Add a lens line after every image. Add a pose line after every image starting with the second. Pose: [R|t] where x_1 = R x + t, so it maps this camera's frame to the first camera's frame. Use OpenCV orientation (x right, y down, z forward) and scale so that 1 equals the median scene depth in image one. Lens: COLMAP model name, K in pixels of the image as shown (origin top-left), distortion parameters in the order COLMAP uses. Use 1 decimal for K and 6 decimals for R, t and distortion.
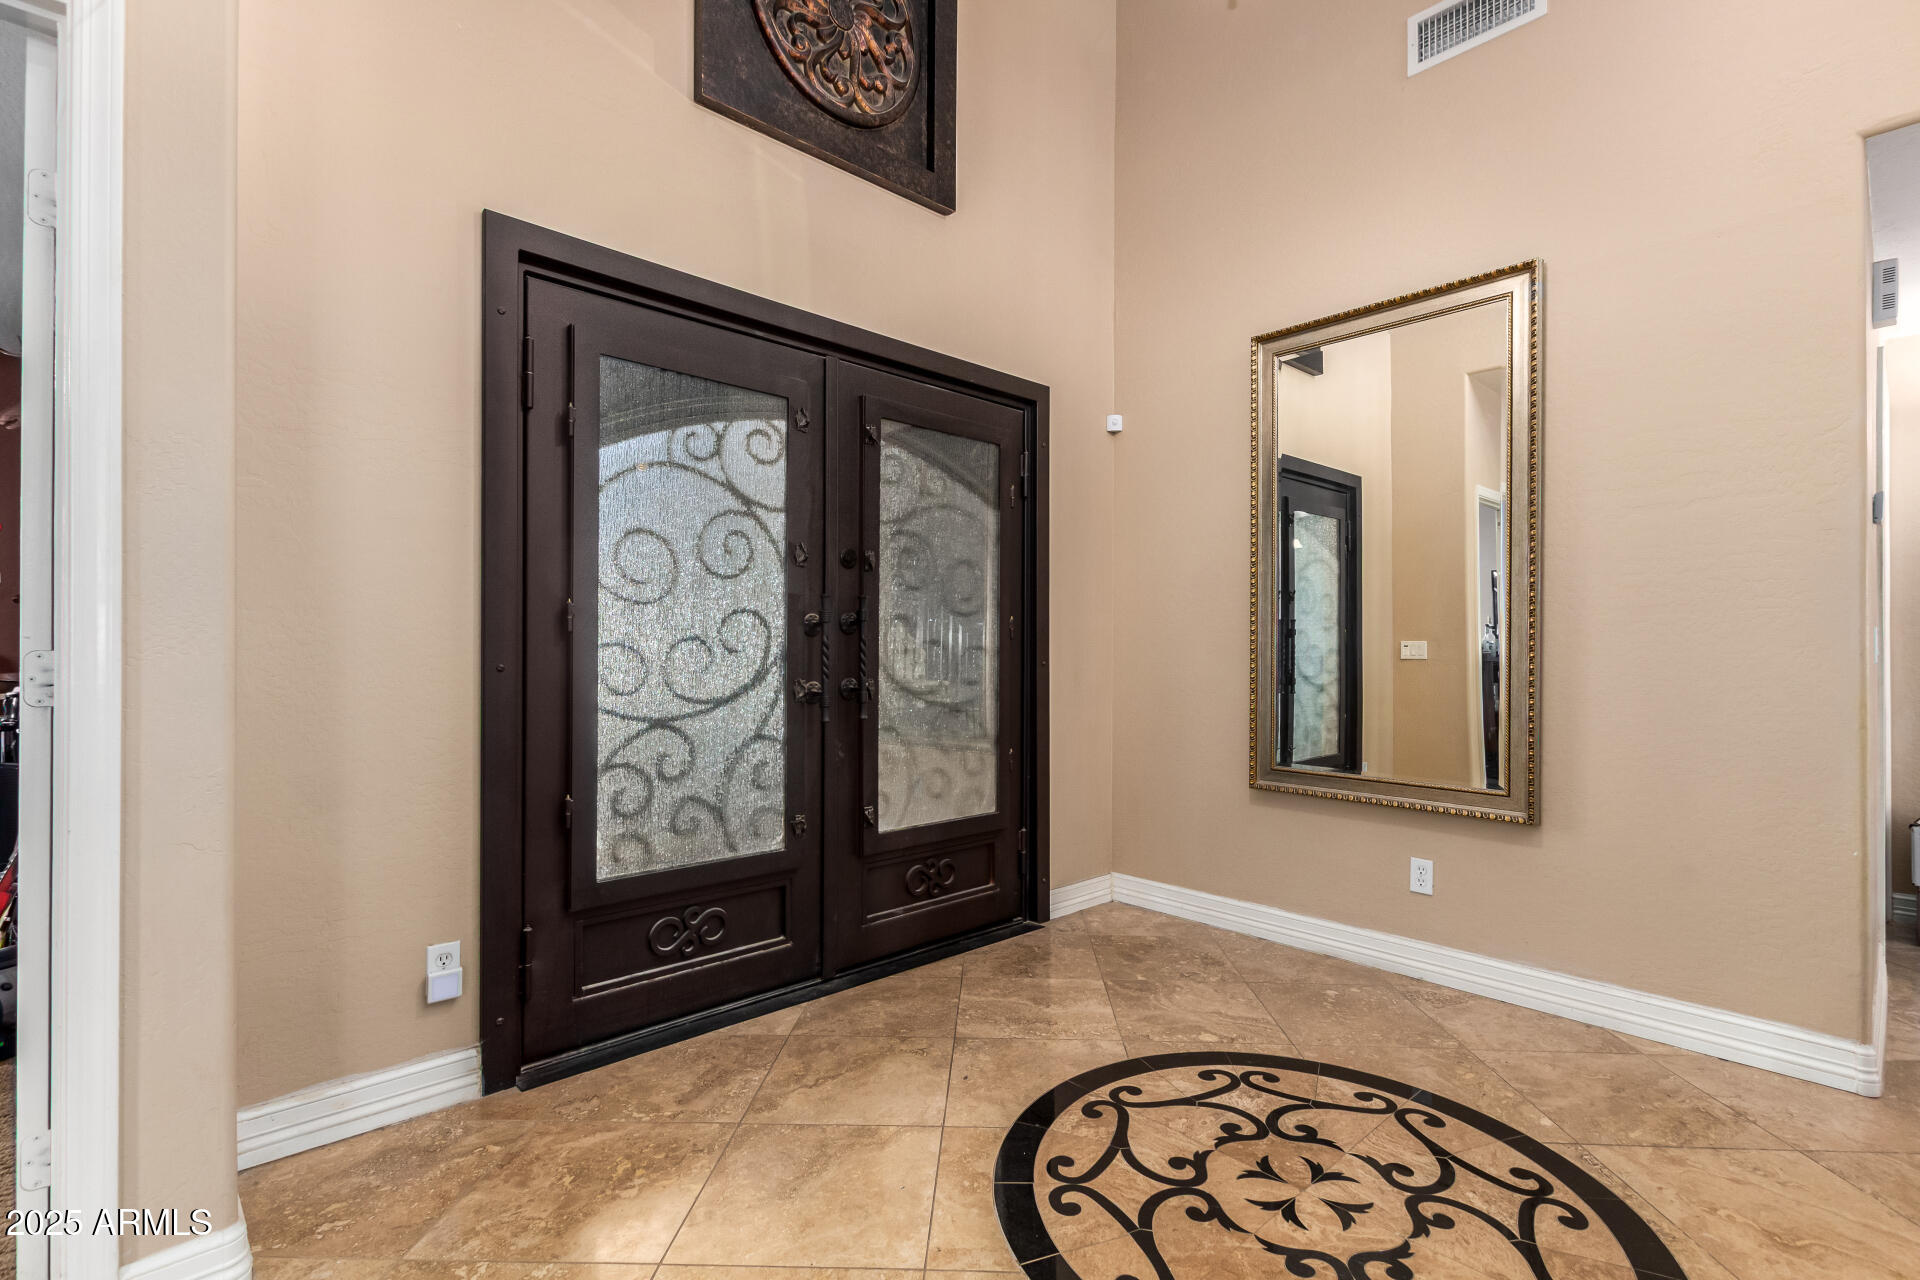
lens RADIAL K [[878.5, 0, 970.7], [0, 878.5, 645.8], [0, 0, 1]] dist [0.003621, -0.000735]
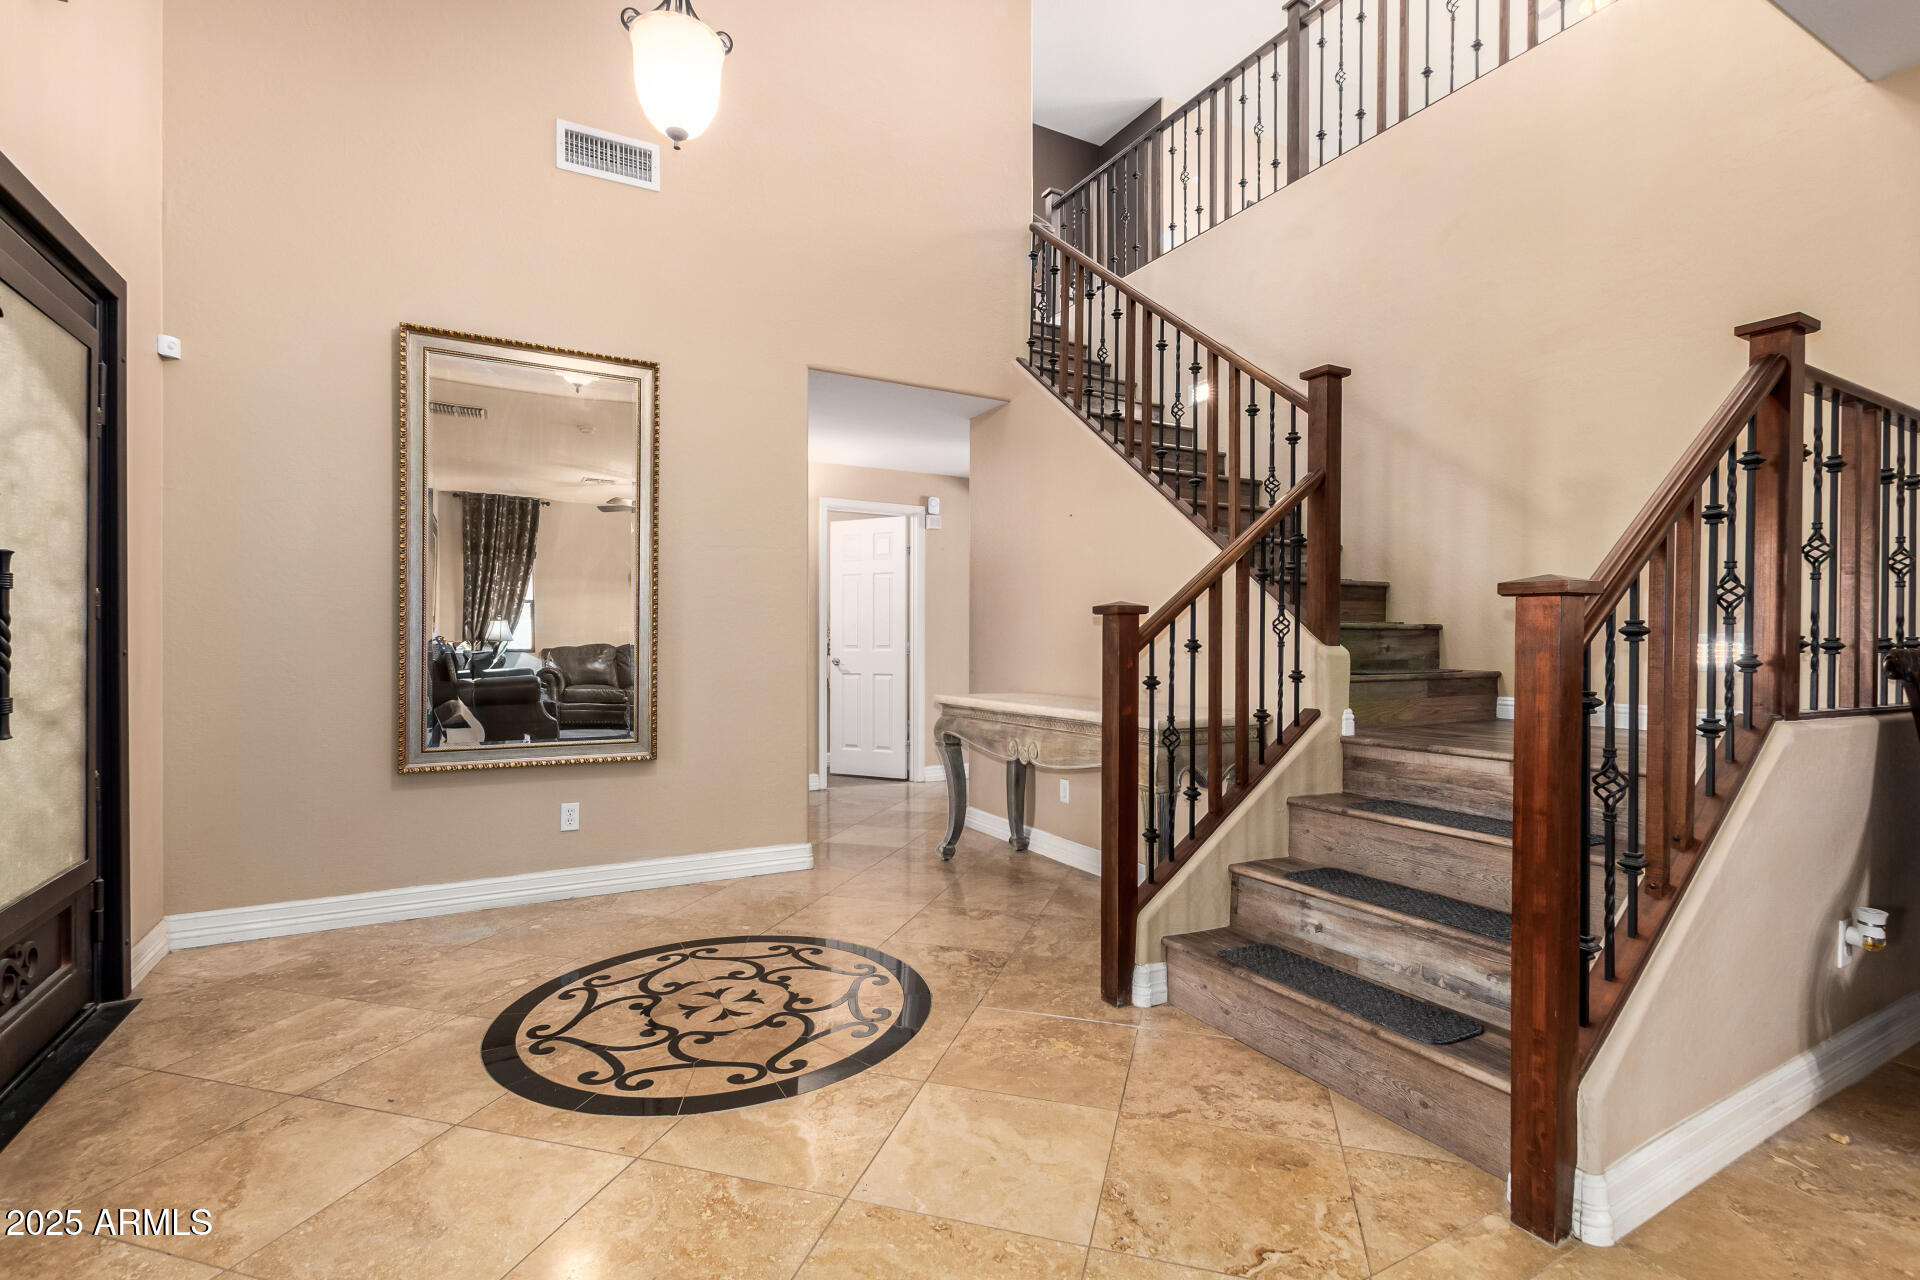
lens RADIAL K [[878.5, 0, 970.7], [0, 878.5, 645.8], [0, 0, 1]] dist [0.003621, -0.000735]
pose [[0.240420, -0.007395, 0.970641, -0.726701], [-0.010438, 0.999893, 0.010203, -0.001528], [-0.970613, -0.012585, 0.240317, 0.187645]]
